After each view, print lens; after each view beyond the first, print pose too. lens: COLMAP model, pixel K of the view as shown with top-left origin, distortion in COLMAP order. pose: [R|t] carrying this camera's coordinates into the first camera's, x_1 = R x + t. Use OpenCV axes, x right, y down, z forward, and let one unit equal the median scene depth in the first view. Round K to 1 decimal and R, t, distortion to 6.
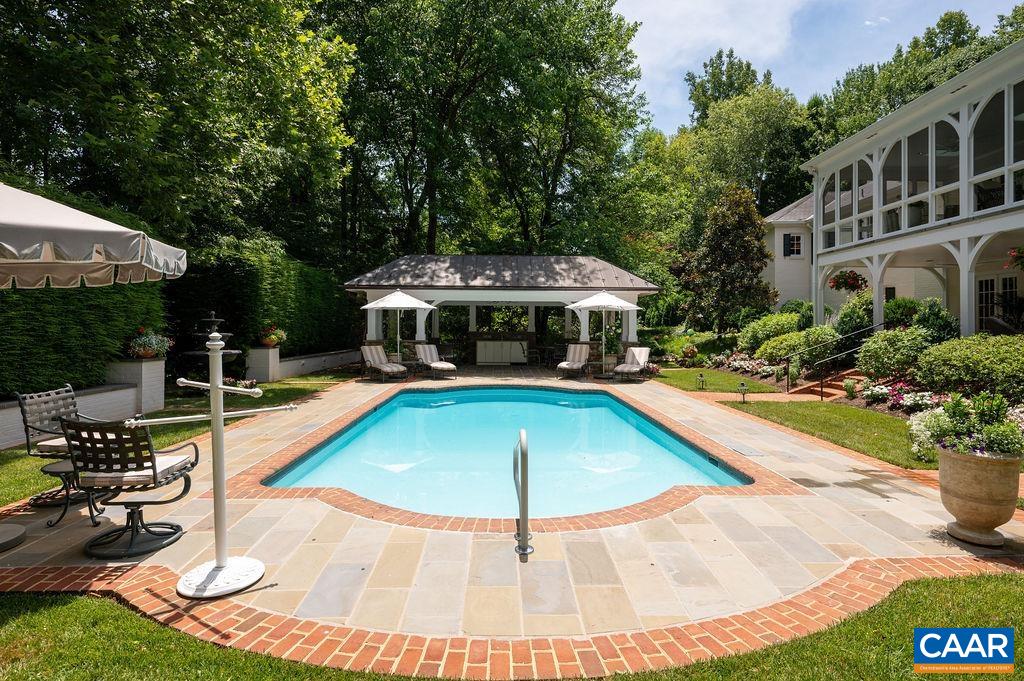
lens RADIAL K [[553.5, 0, 507.6], [0, 553.5, 320.1], [0, 0, 1]] dist [-0.005248, 0.001348]
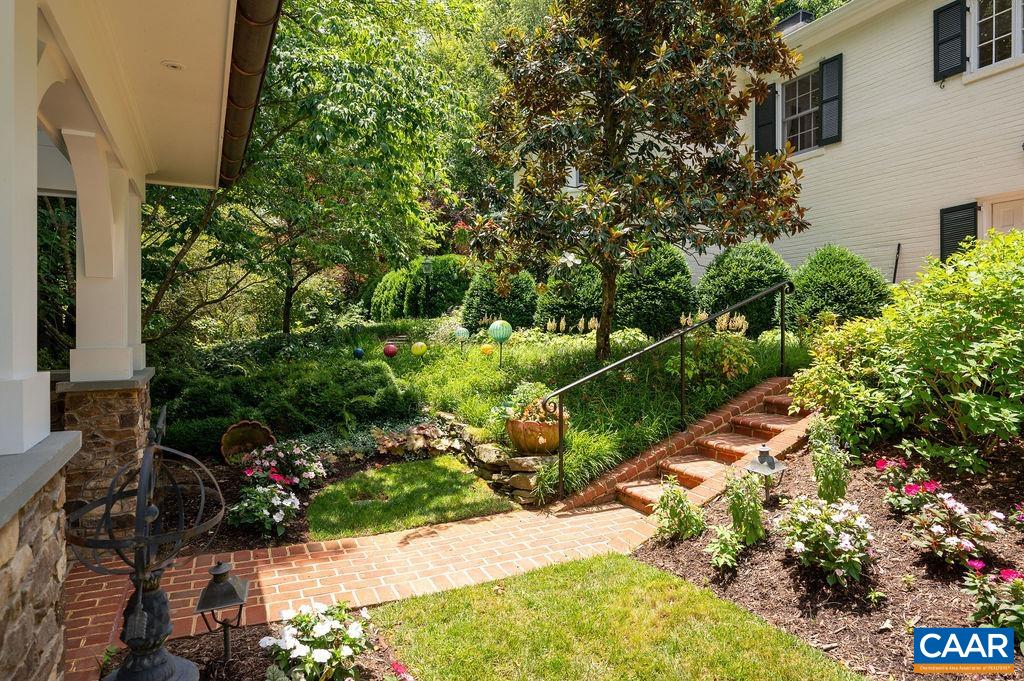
lens RADIAL K [[591.3, 0, 513.8], [0, 591.3, 332.7], [0, 0, 1]] dist [-0.001299, -0.000034]
pose [[0.897113, -0.015189, 0.441540, 0.283950], [0.004419, 0.999667, 0.025410, 0.021173], [-0.441780, -0.020844, 0.896881, 1.030011]]
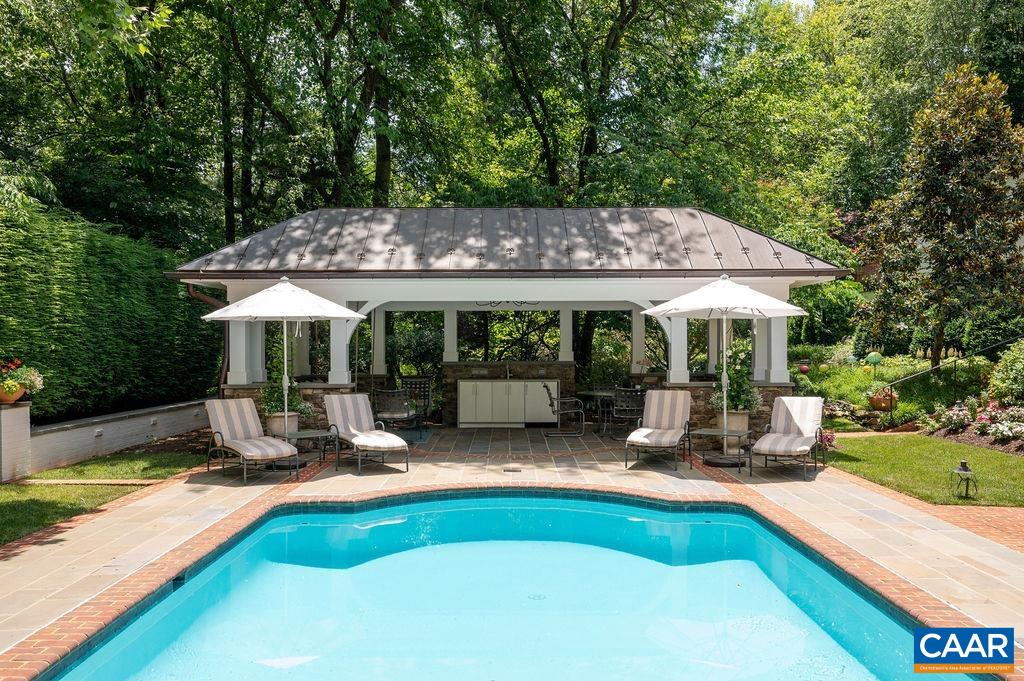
lens RADIAL K [[881.5, 0, 509.2], [0, 881.5, 342.0], [0, 0, 1]] dist [-0.006989, -0.009405]
pose [[0.999849, -0.010303, -0.013984, 0.003188], [0.010445, 0.999894, 0.010151, -0.007142], [0.013878, -0.010296, 0.999851, 0.255466]]
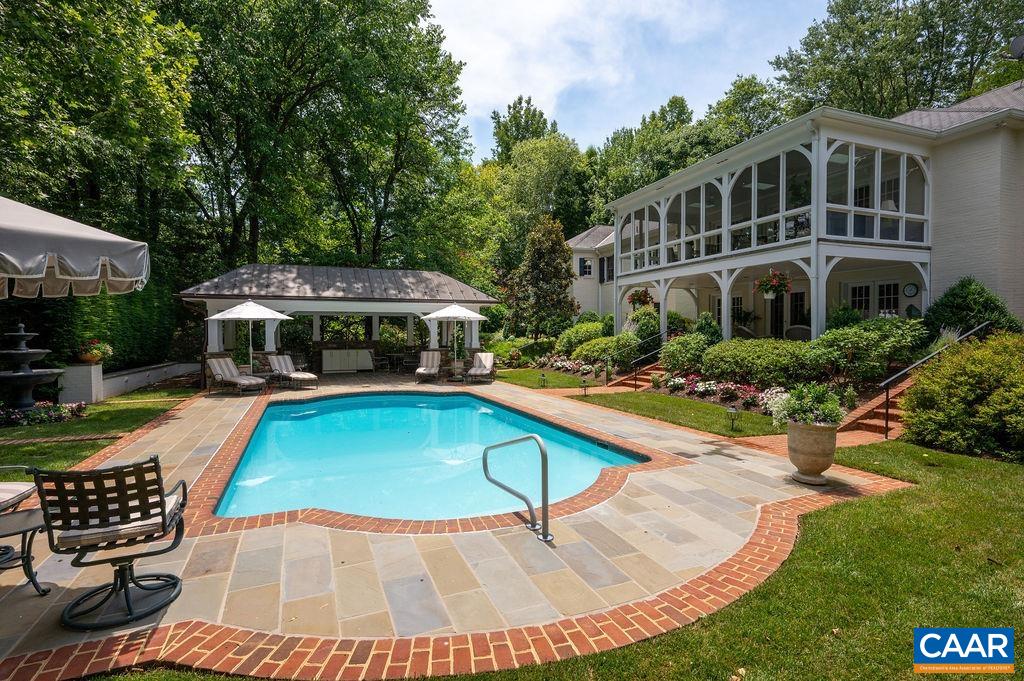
lens RADIAL K [[499.1, 0, 510.4], [0, 499.1, 342.4], [0, 0, 1]] dist [-0.003754, 0.001339]
pose [[0.929035, -0.018267, 0.369540, -0.096553], [0.006562, 0.999437, 0.032906, -0.006370], [-0.369933, -0.028146, 0.928632, 0.016072]]
